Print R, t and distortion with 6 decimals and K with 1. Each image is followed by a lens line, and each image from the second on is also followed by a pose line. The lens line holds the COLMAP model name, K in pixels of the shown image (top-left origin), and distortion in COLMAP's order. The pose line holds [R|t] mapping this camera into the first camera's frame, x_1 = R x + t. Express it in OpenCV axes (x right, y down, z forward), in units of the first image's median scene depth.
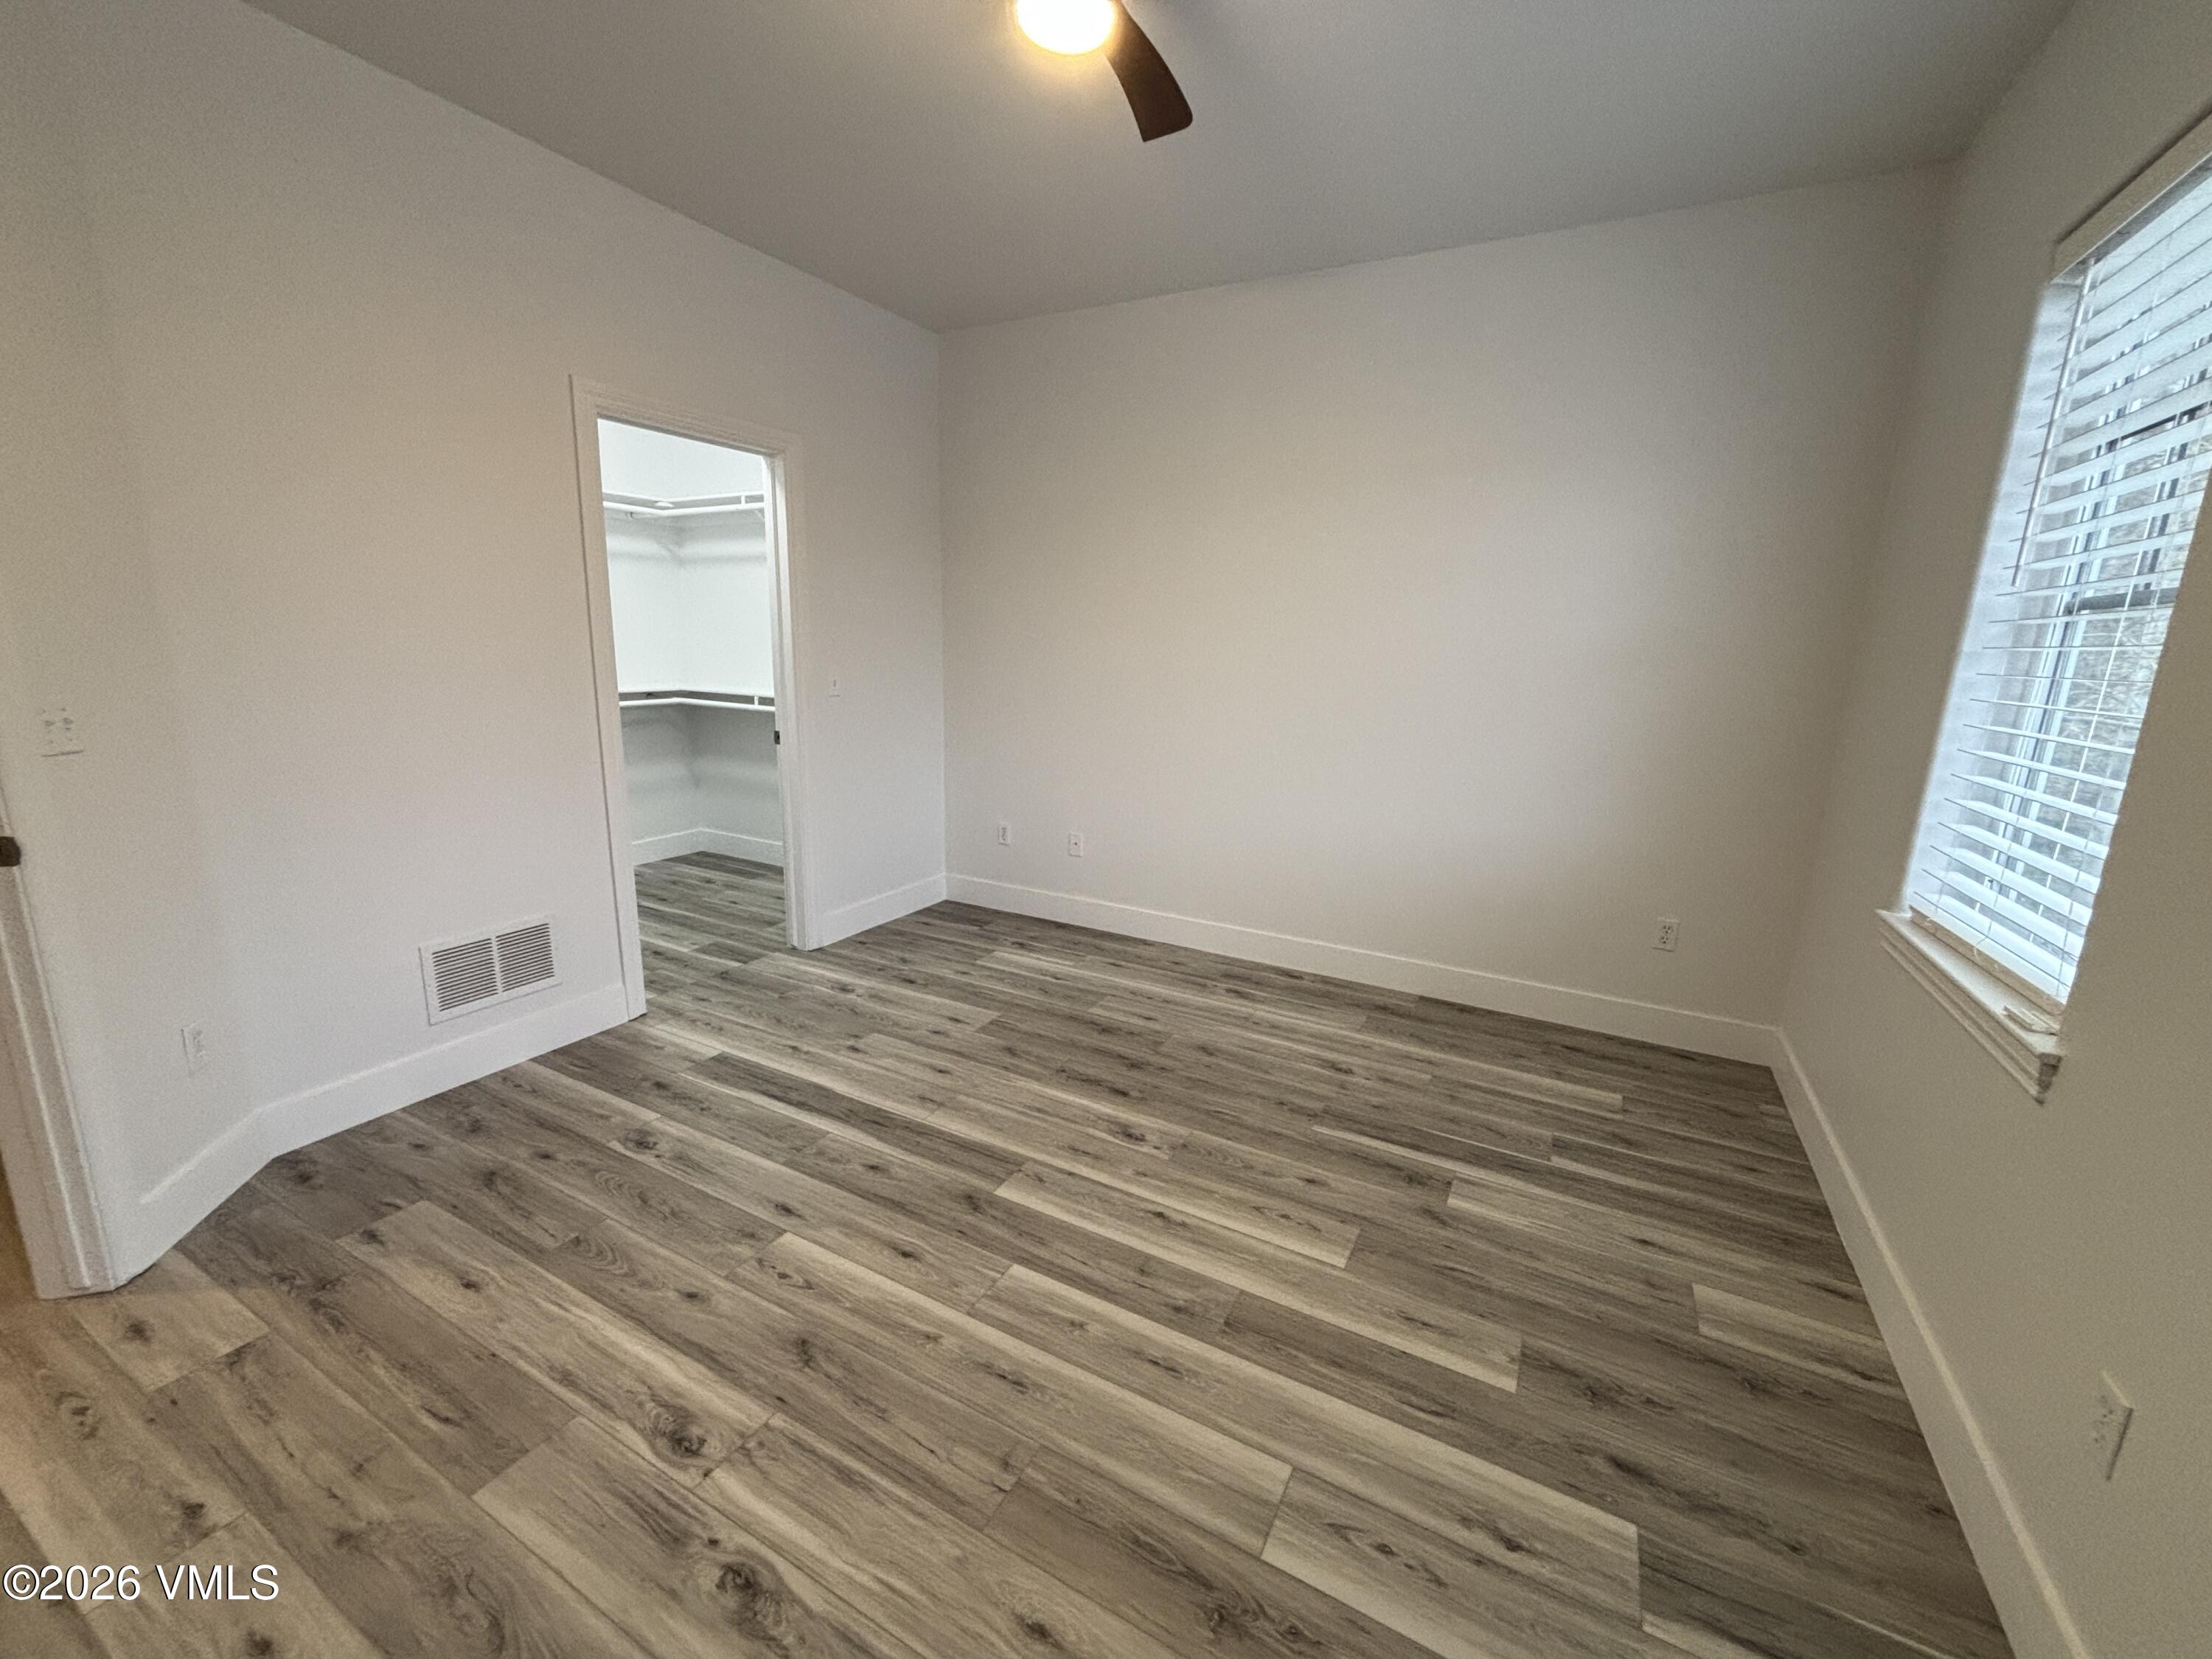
lens RADIAL K [[888.9, 0, 1116.0], [0, 888.9, 838.6], [0, 0, 1]] dist [-0.001894, 0.002176]
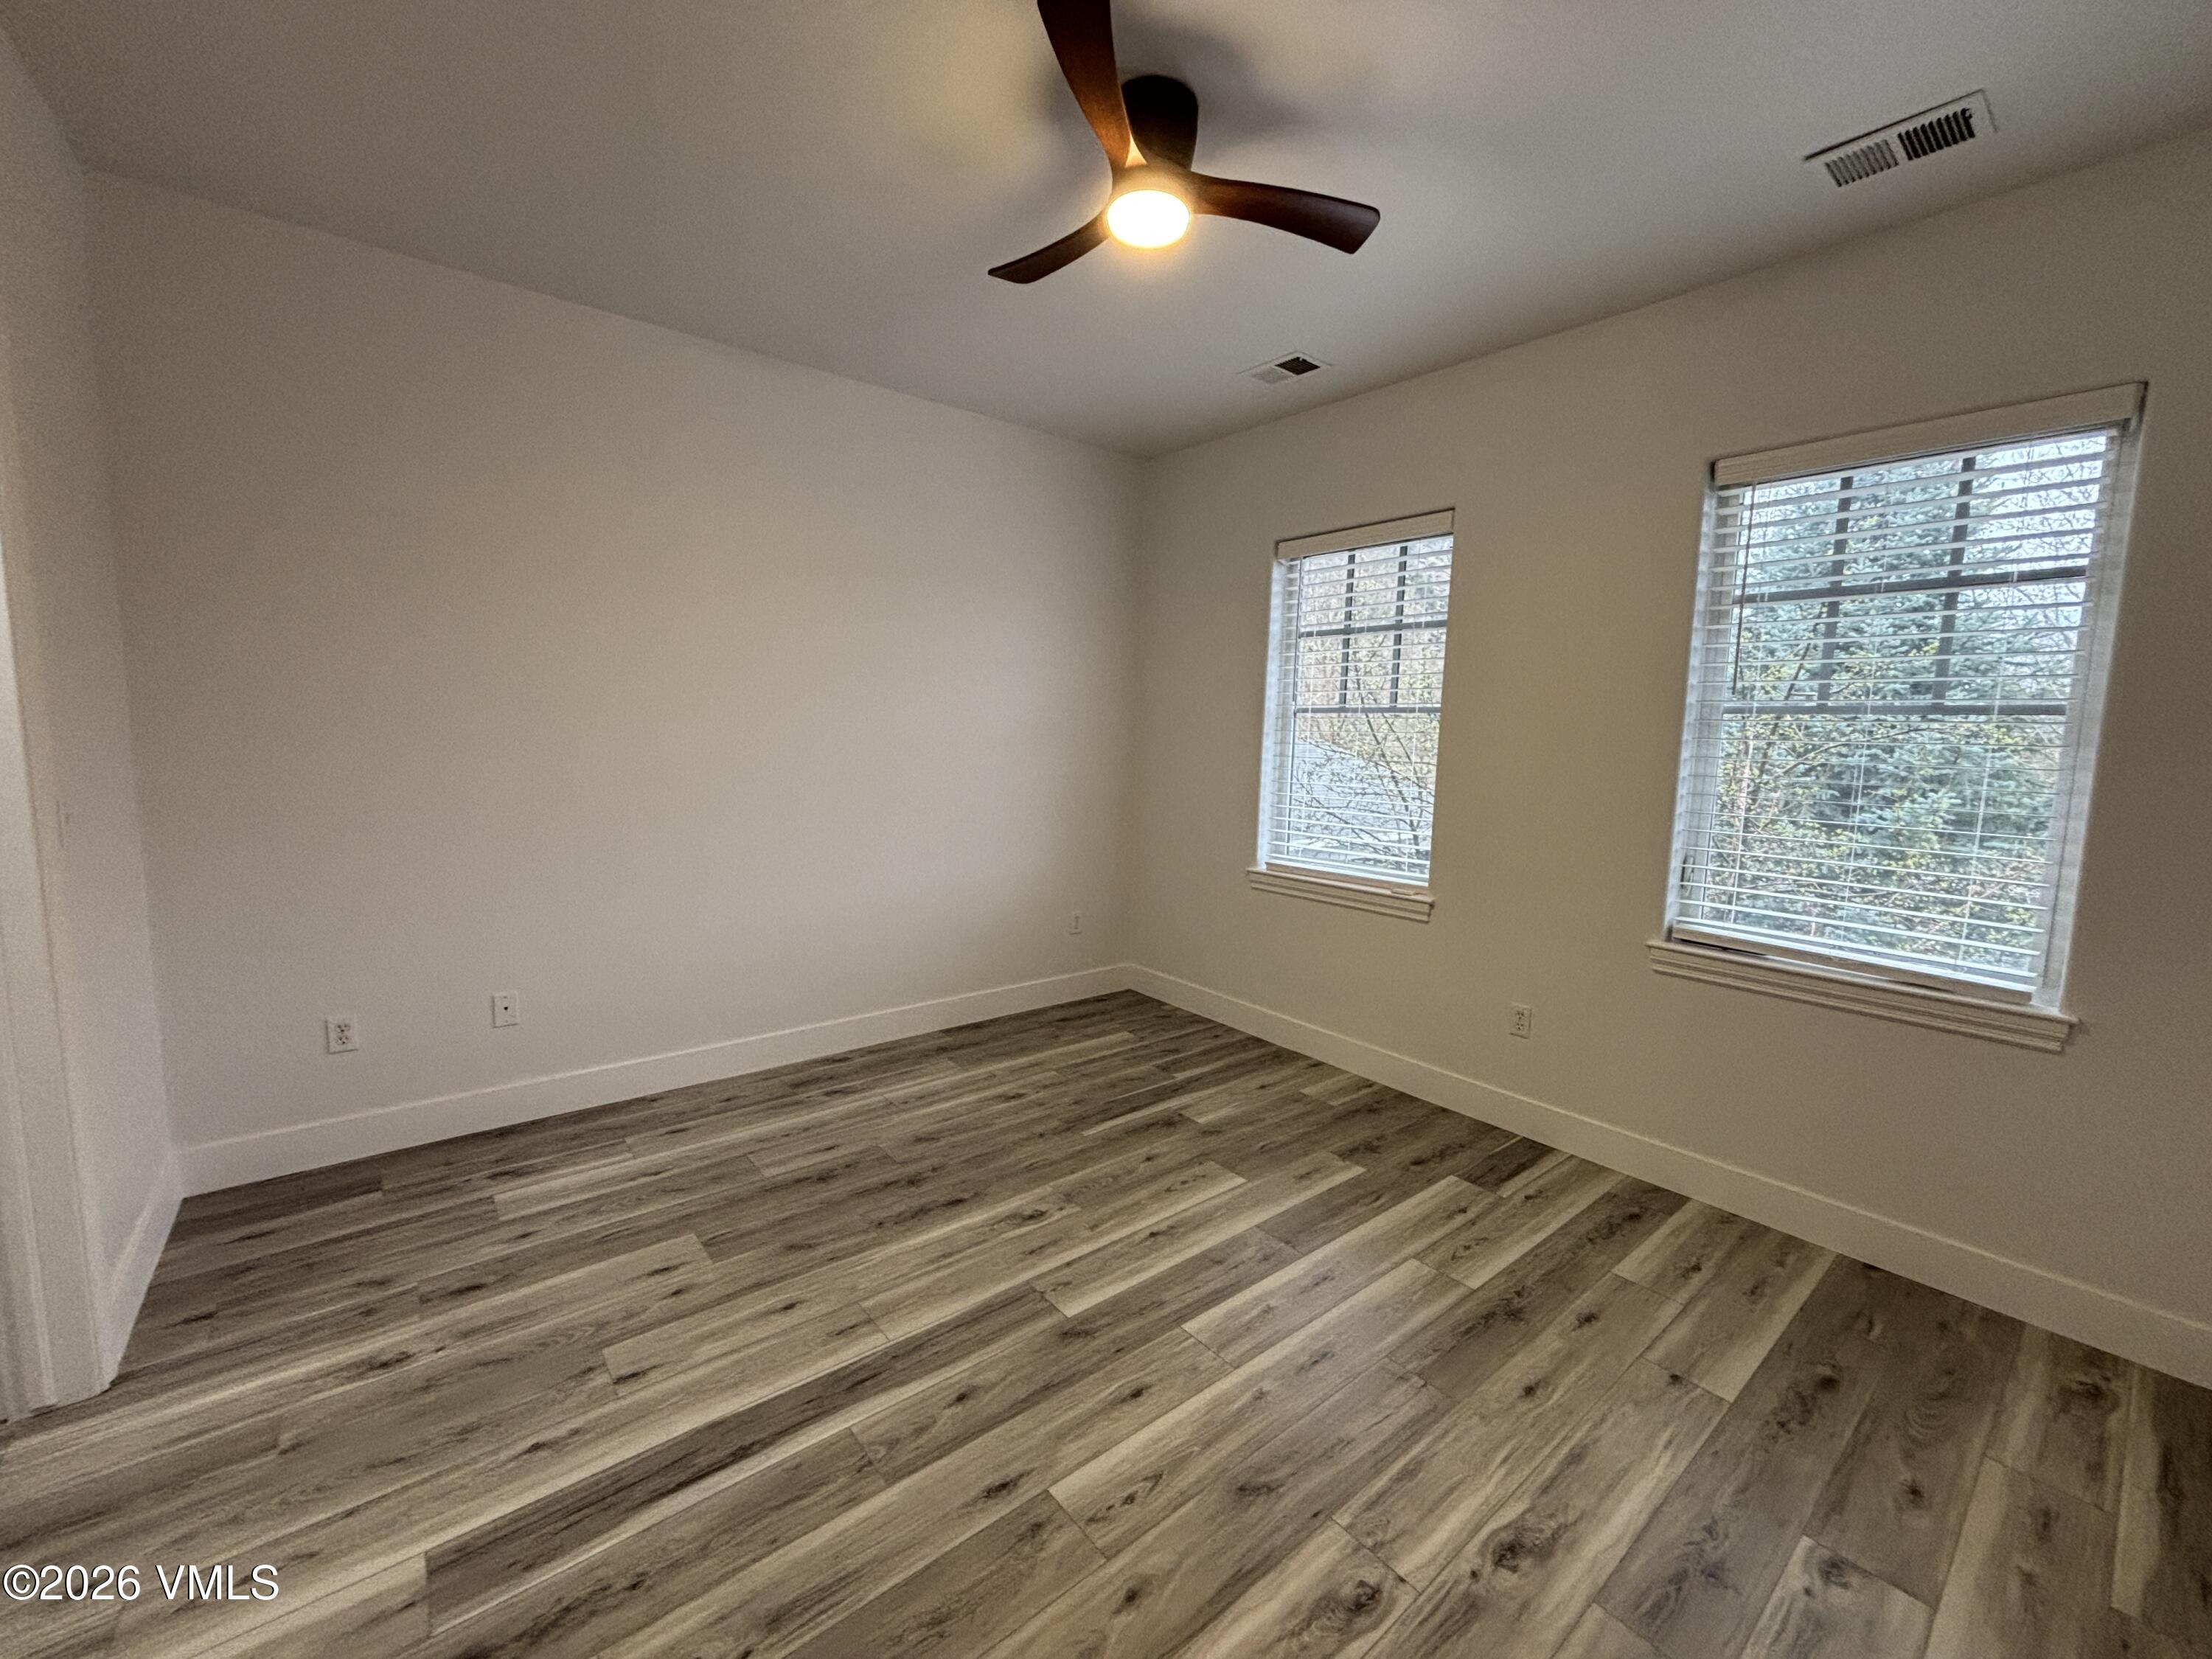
lens RADIAL K [[888.9, 0, 1119.8], [0, 888.9, 823.3], [0, 0, 1]] dist [-0.001894, 0.002176]
pose [[0.383198, -0.122444, 0.915514, -0.731091], [0.194502, 0.979647, 0.049610, -0.117854], [-0.902955, 0.159059, 0.399214, 0.396804]]
